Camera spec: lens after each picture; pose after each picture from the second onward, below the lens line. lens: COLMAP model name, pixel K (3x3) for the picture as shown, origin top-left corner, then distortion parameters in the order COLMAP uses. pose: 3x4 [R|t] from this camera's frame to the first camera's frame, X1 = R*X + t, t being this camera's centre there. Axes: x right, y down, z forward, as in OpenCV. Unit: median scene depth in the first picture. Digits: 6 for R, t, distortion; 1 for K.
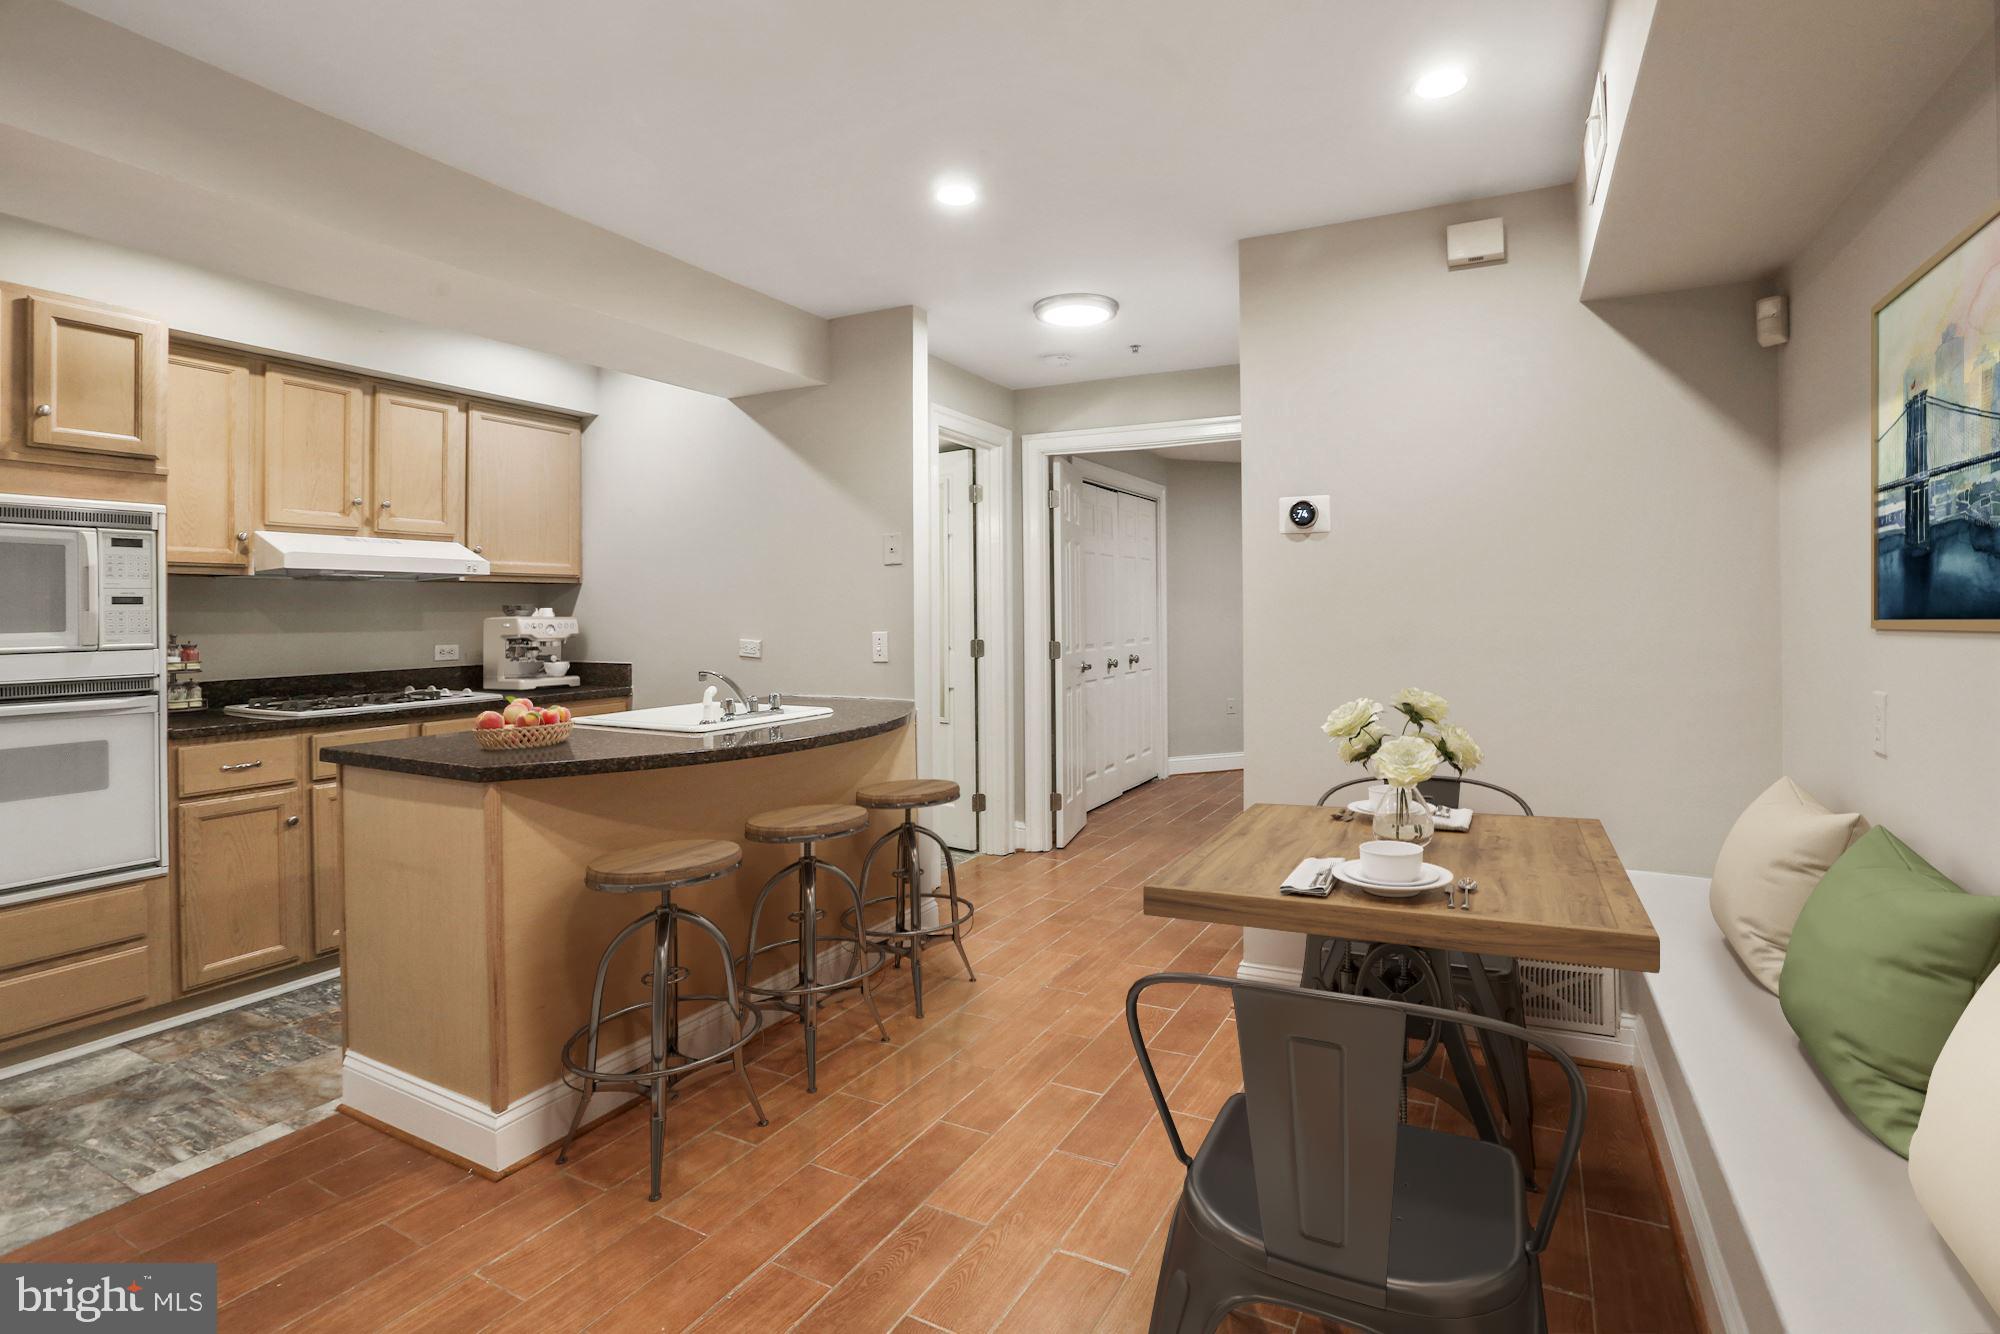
lens RADIAL K [[981.8, 0, 958.9], [0, 981.8, 594.4], [0, 0, 1]] dist [-0.025514, 0.000498]
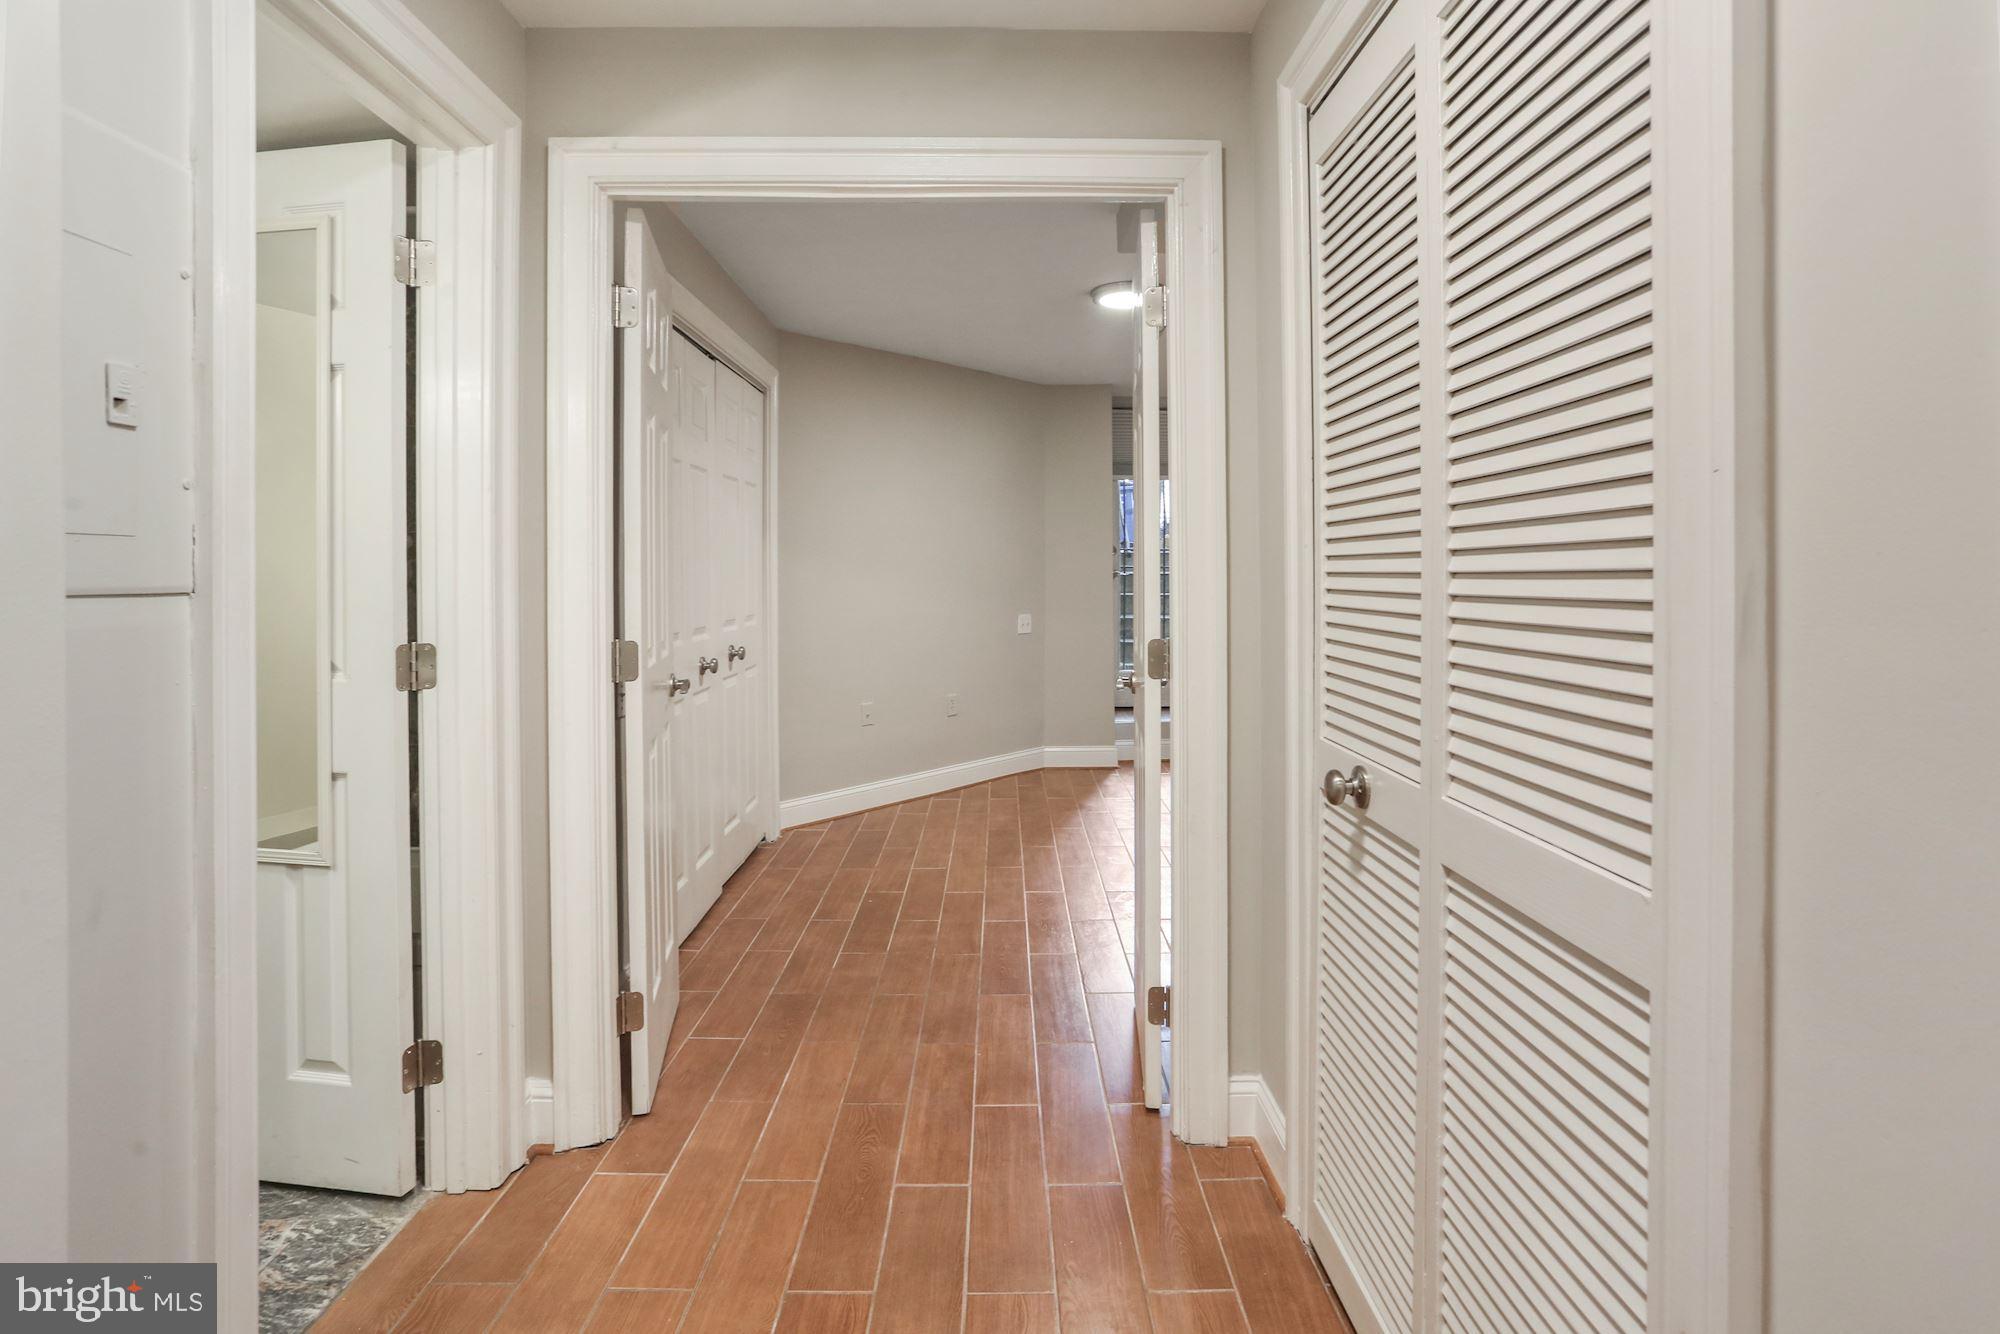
lens RADIAL K [[995.5, 0, 1005.2], [0, 995.5, 564.1], [0, 0, 1]] dist [-0.032235, 0.000250]
pose [[0.860824, 0.003146, 0.508893, 0.021629], [-0.007969, 0.999942, 0.007298, 0.010662], [-0.508840, -0.010338, 0.860799, 0.563360]]
